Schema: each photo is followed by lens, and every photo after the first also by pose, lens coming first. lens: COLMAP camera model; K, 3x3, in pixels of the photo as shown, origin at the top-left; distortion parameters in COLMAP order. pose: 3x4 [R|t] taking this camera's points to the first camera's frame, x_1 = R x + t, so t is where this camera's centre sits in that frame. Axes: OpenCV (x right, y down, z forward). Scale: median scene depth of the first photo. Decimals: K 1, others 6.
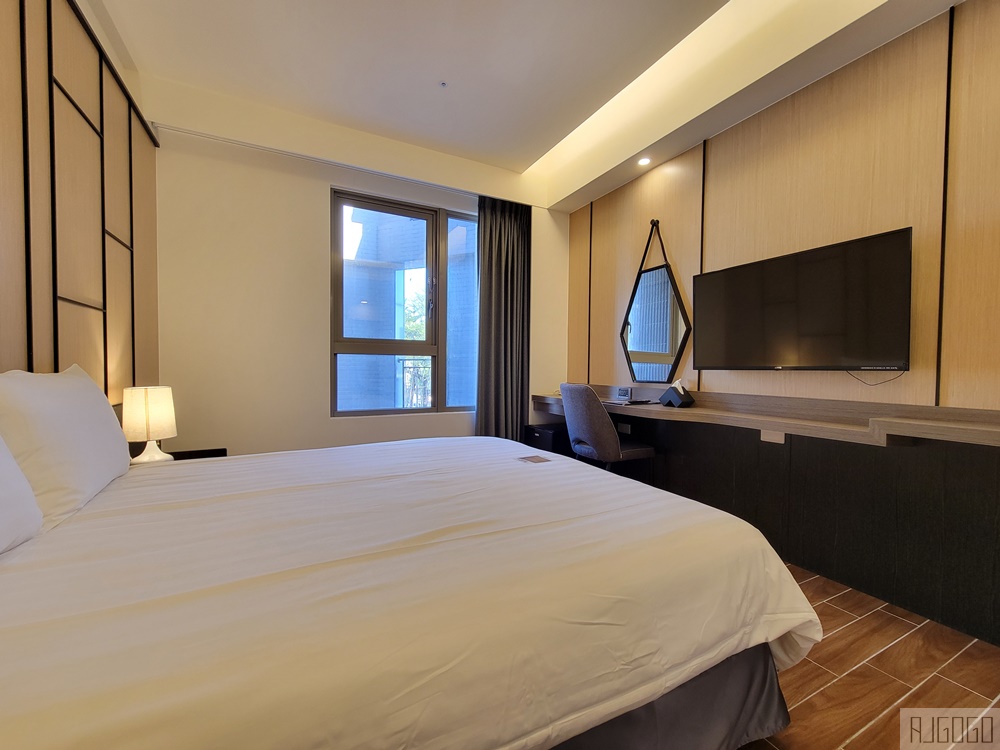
lens RADIAL K [[408.4, 0, 502.5], [0, 408.4, 378.9], [0, 0, 1]] dist [-0.002505, -0.000198]
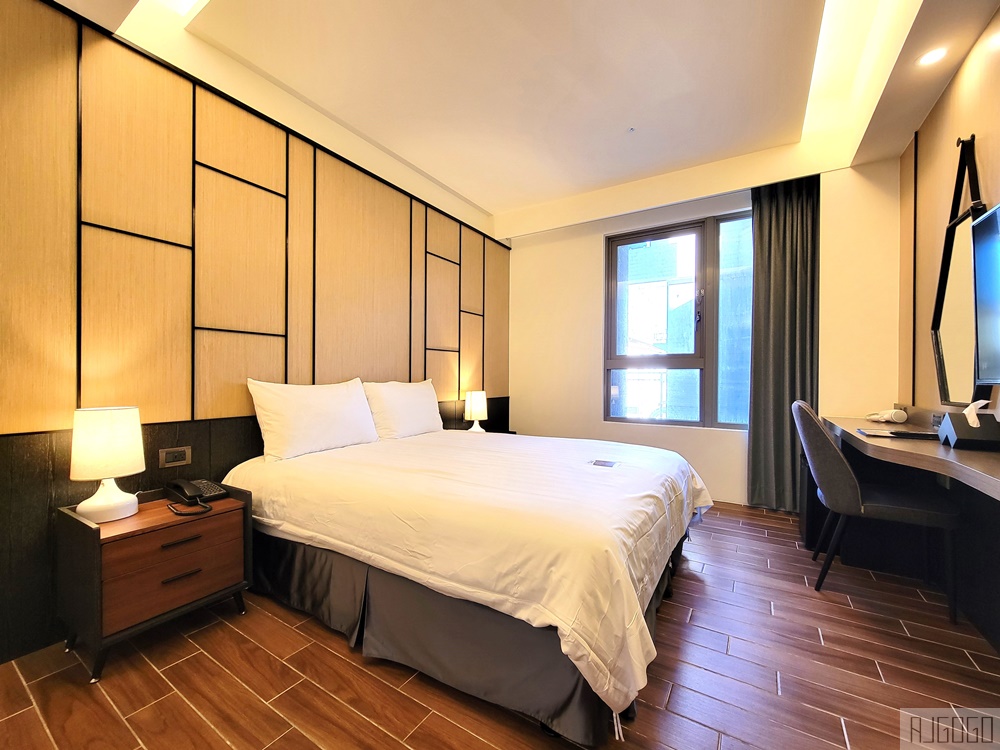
lens RADIAL K [[408.4, 0, 502.5], [0, 408.4, 378.9], [0, 0, 1]] dist [-0.002505, -0.000198]
pose [[0.509131, -0.003646, -0.860681, 0.562447], [-0.024105, 0.999538, -0.018494, -0.003384], [0.860351, 0.030163, 0.508808, 0.121143]]
